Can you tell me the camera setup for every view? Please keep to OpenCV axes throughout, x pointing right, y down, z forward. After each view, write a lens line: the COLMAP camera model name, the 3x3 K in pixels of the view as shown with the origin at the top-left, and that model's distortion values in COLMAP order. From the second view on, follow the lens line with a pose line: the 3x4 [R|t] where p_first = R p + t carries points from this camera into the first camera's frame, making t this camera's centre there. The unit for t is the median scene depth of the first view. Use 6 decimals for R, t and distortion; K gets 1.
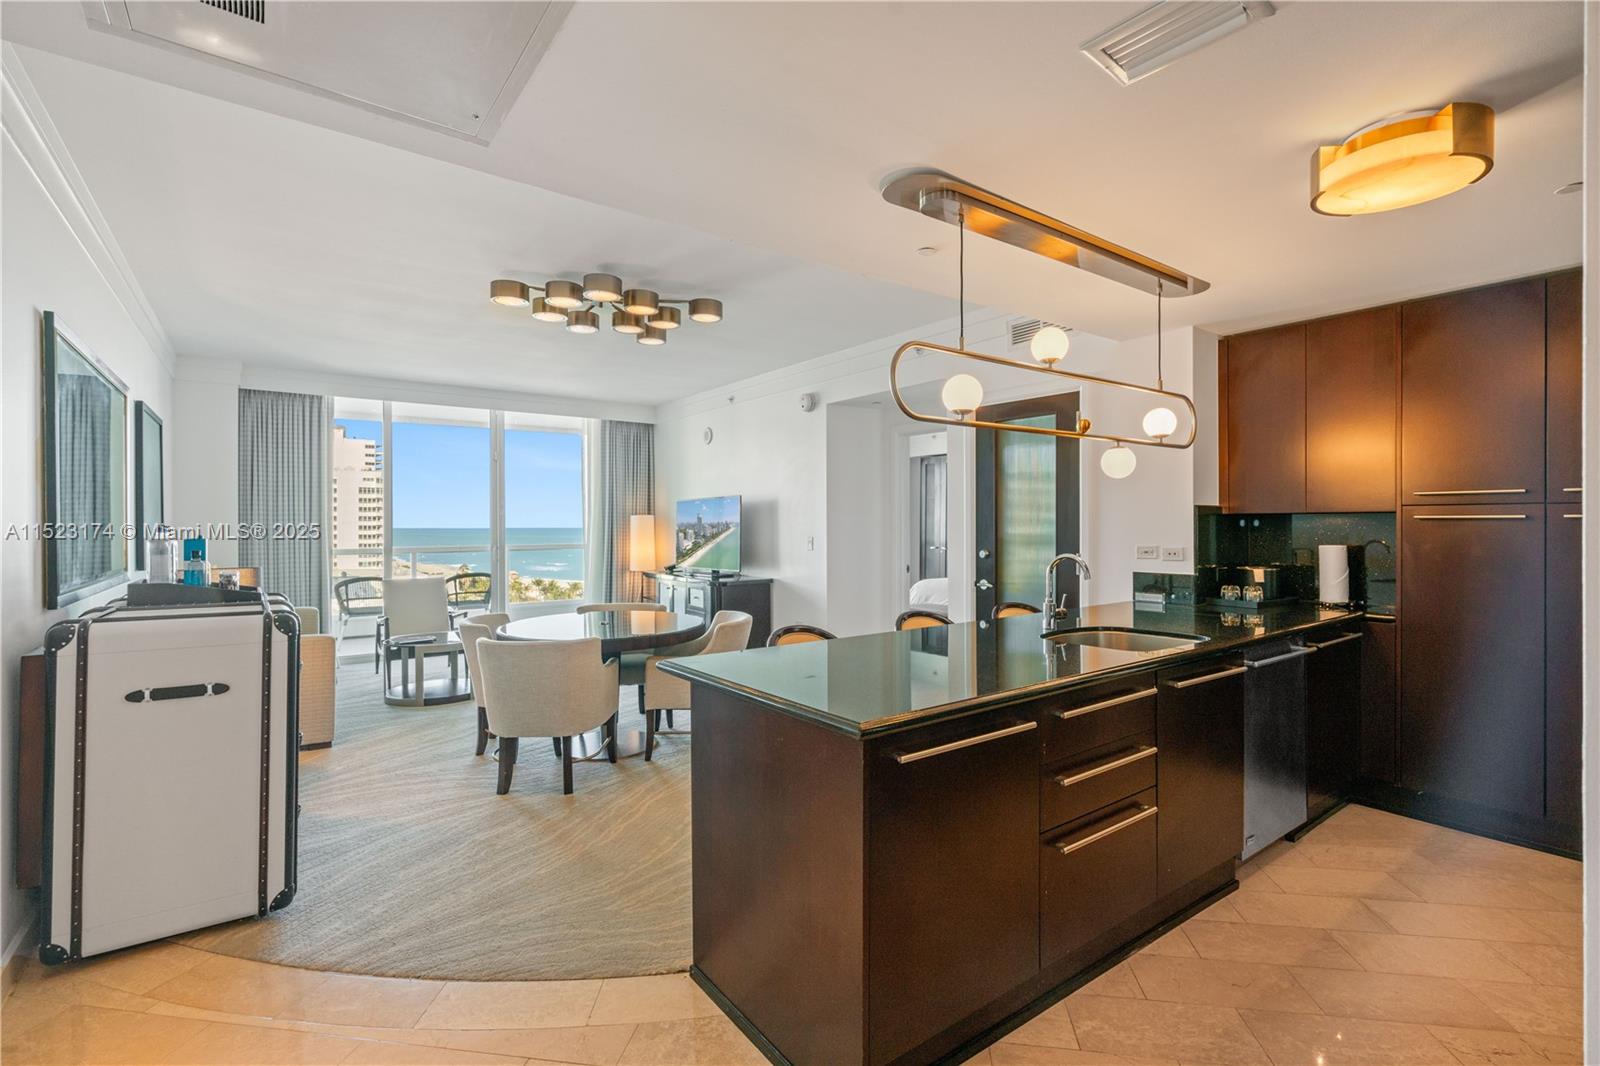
lens RADIAL K [[724.3, 0, 792.4], [0, 724.3, 527.7], [0, 0, 1]] dist [0.000175, 0.000707]
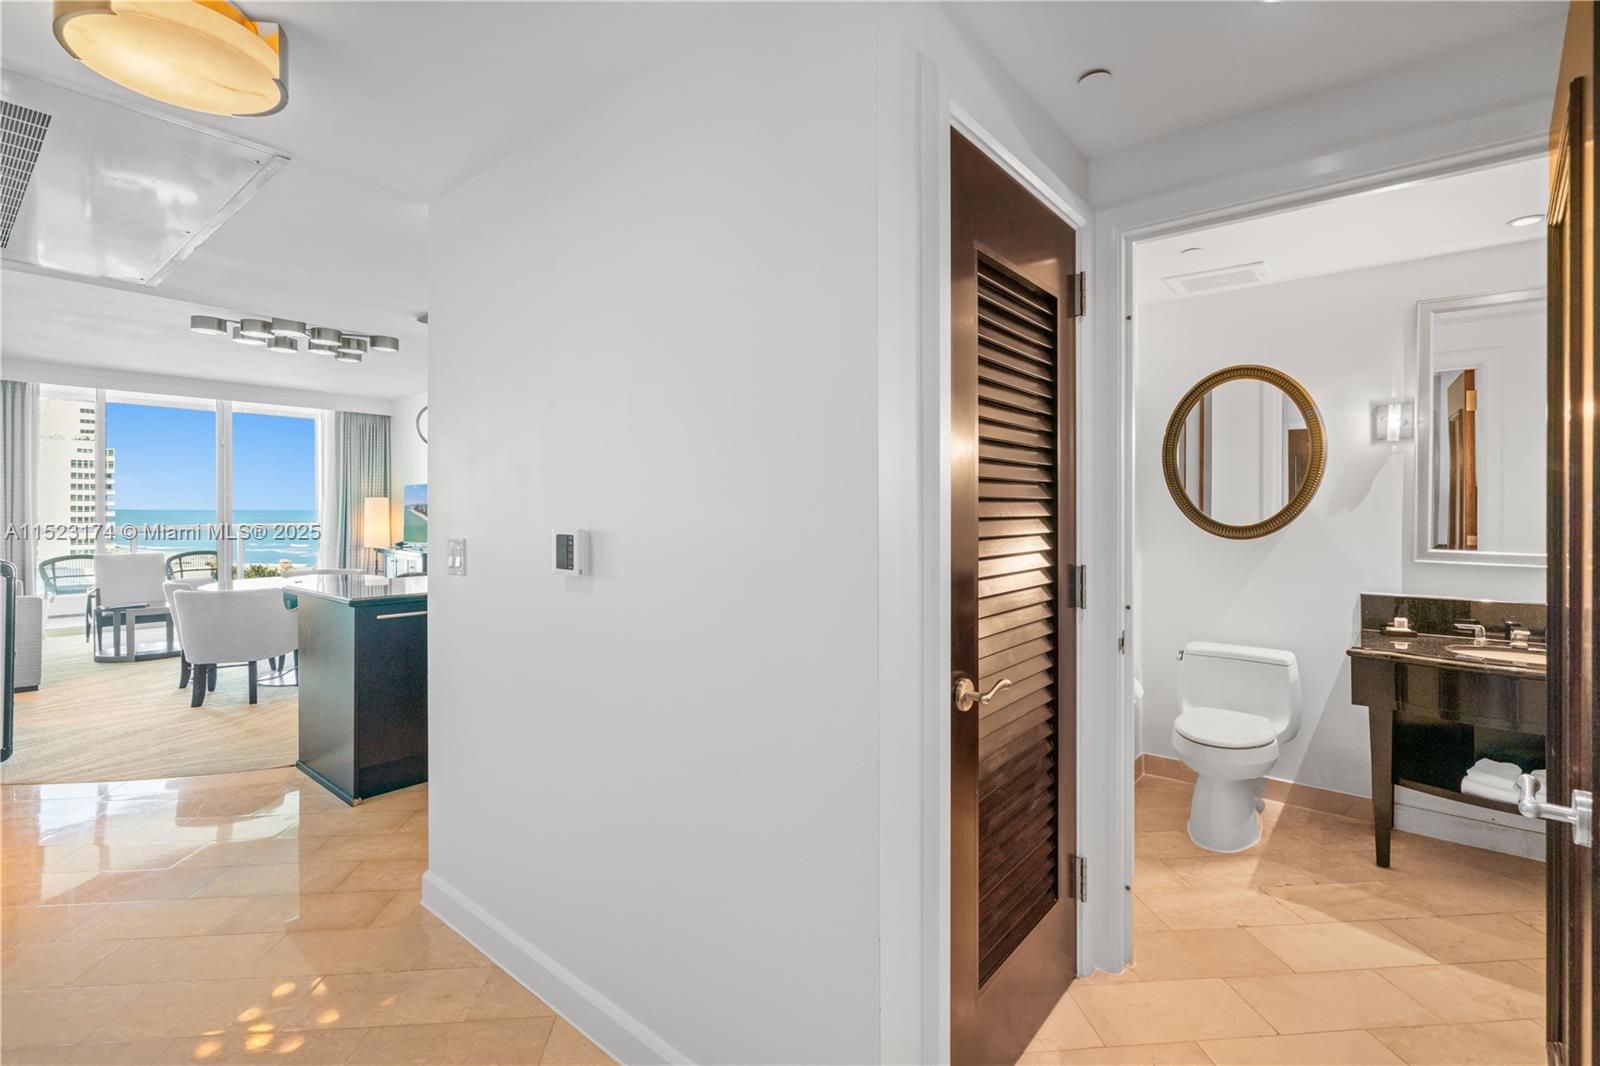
lens RADIAL K [[731.3, 0, 802.0], [0, 731.3, 511.3], [0, 0, 1]] dist [-0.000212, -0.000309]
pose [[0.969864, 0.003072, 0.243626, 0.238518], [-0.003225, 0.999995, 0.000229, 0.002674], [-0.243624, -0.001007, 0.969869, -0.389892]]
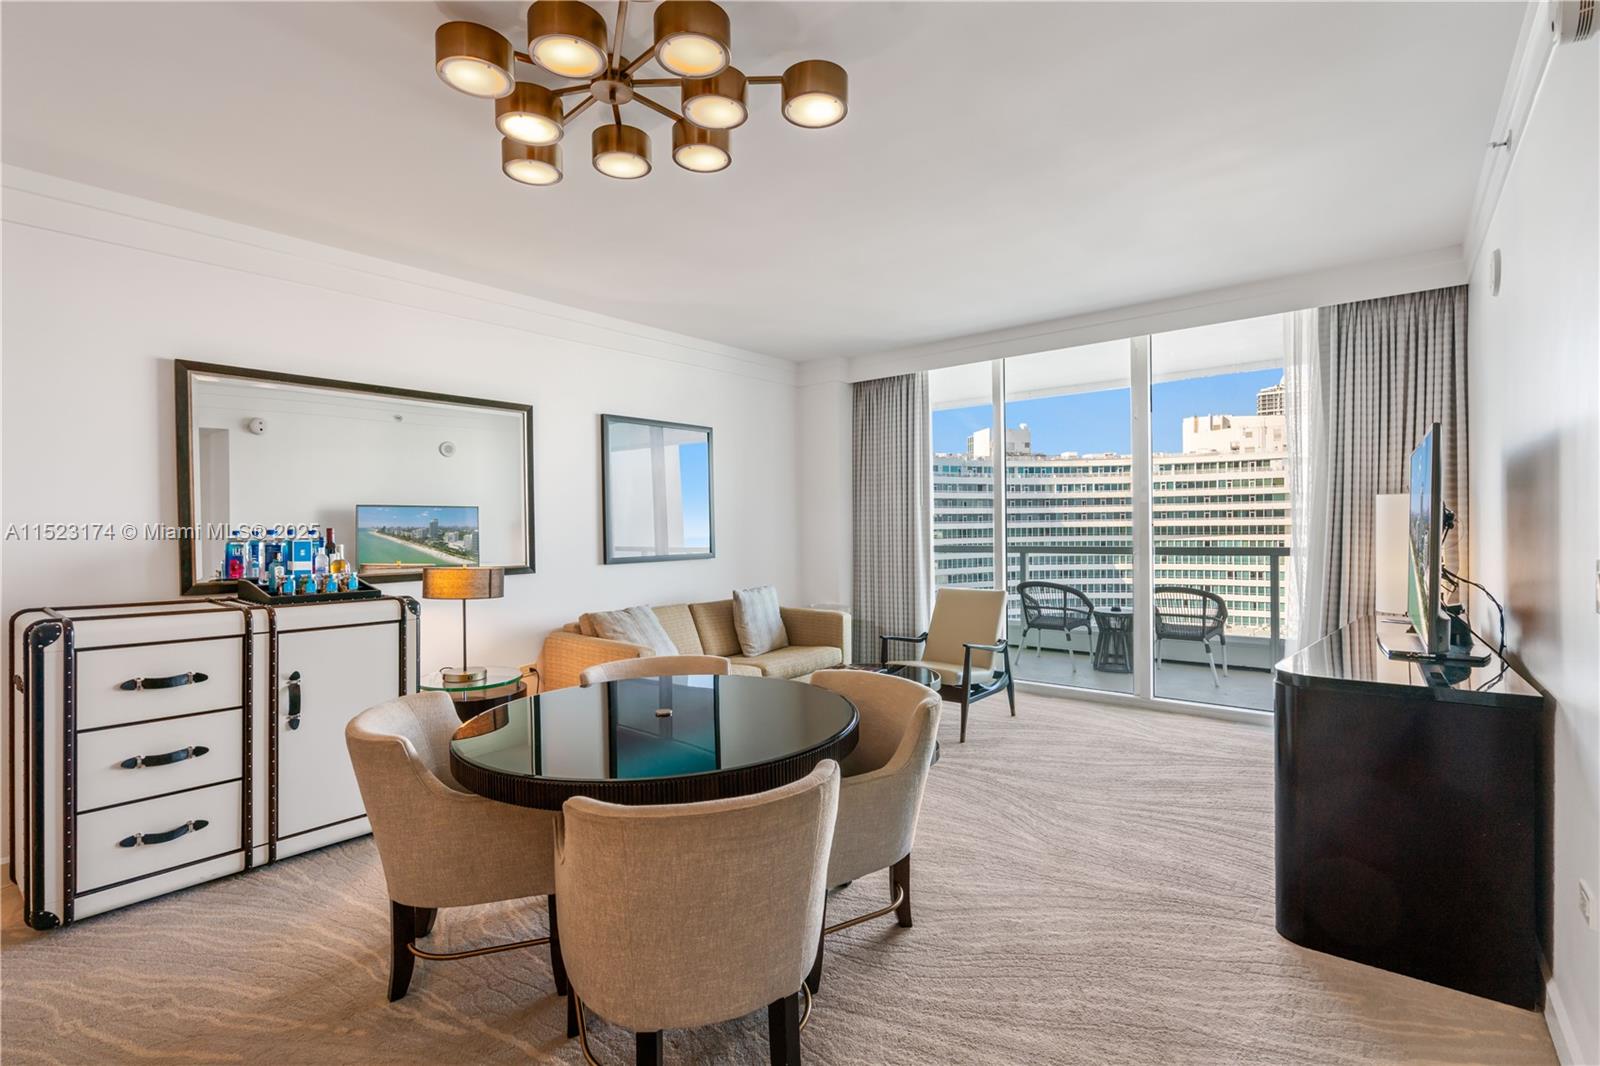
lens RADIAL K [[726.9, 0, 794.3], [0, 726.9, 532.9], [0, 0, 1]] dist [-0.007183, 0.000926]
pose [[0.253408, 0.010856, -0.967299, 0.213382], [0.008635, 0.999872, 0.013484, -0.002143], [0.967321, -0.011770, 0.253282, 0.786577]]
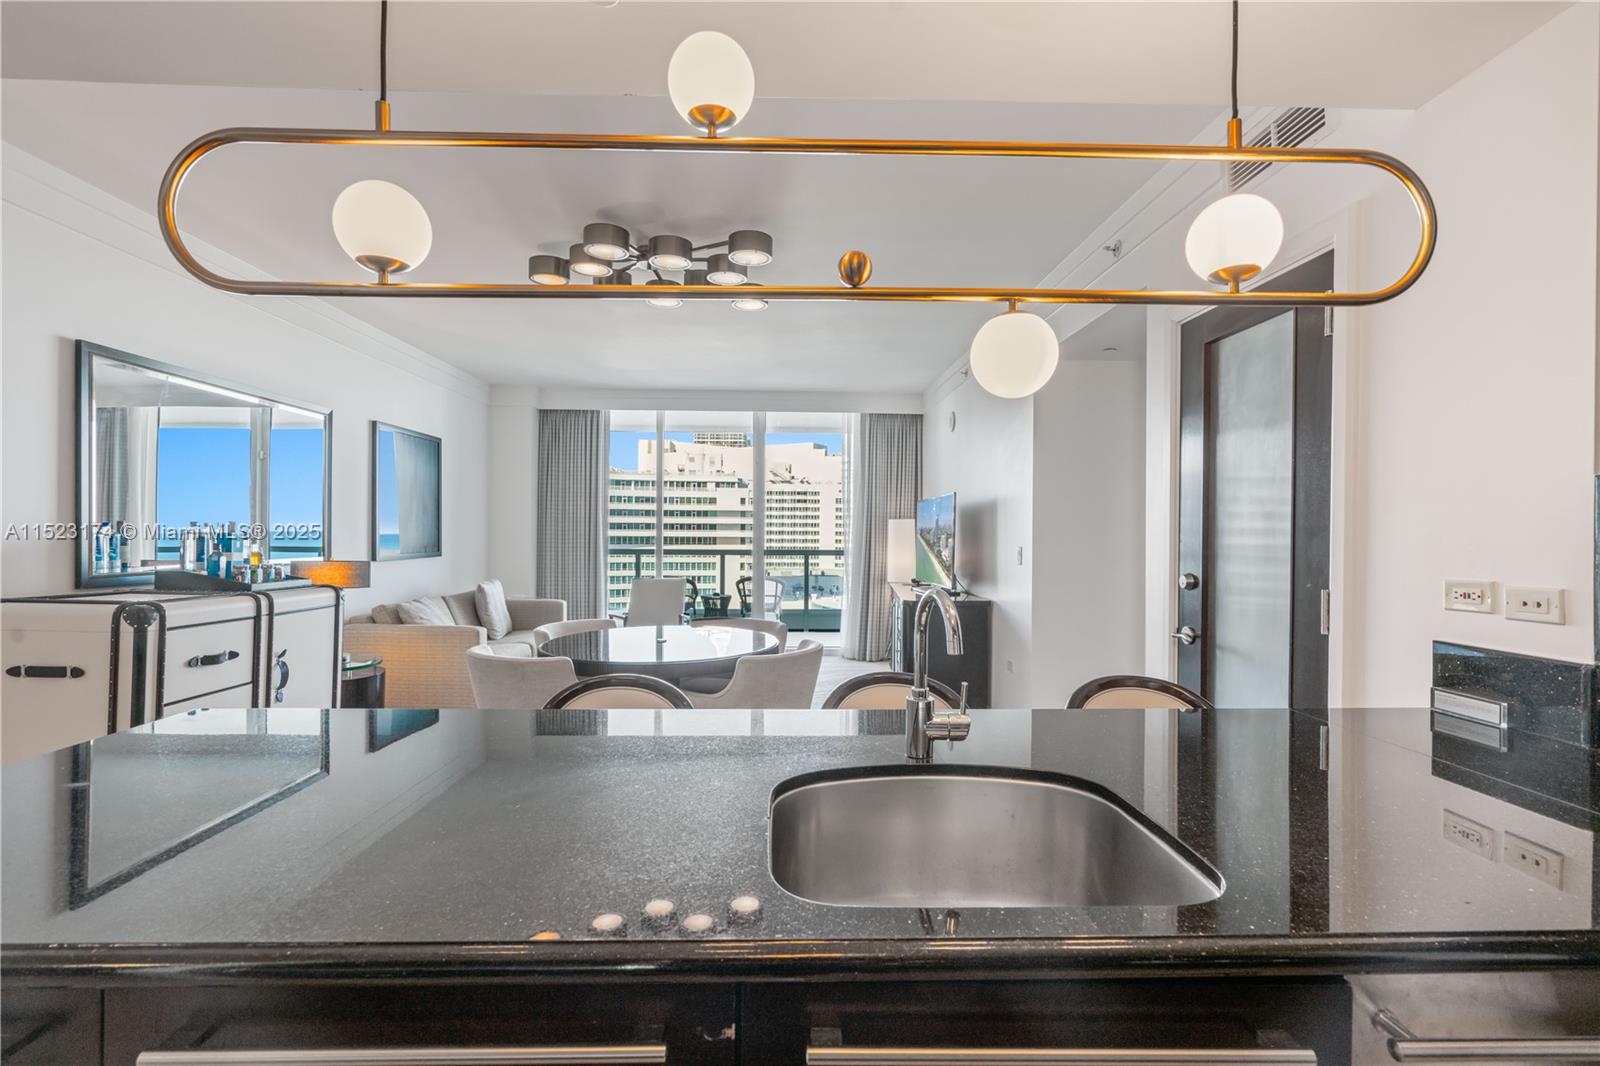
lens RADIAL K [[732.1, 0, 793.8], [0, 732.1, 530.4], [0, 0, 1]] dist [0.000280, 0.000733]
pose [[0.821972, 0.009068, -0.569456, 0.292804], [-0.013473, 0.999903, -0.003525, 0.002119], [0.569369, 0.010570, 0.822014, 0.311346]]
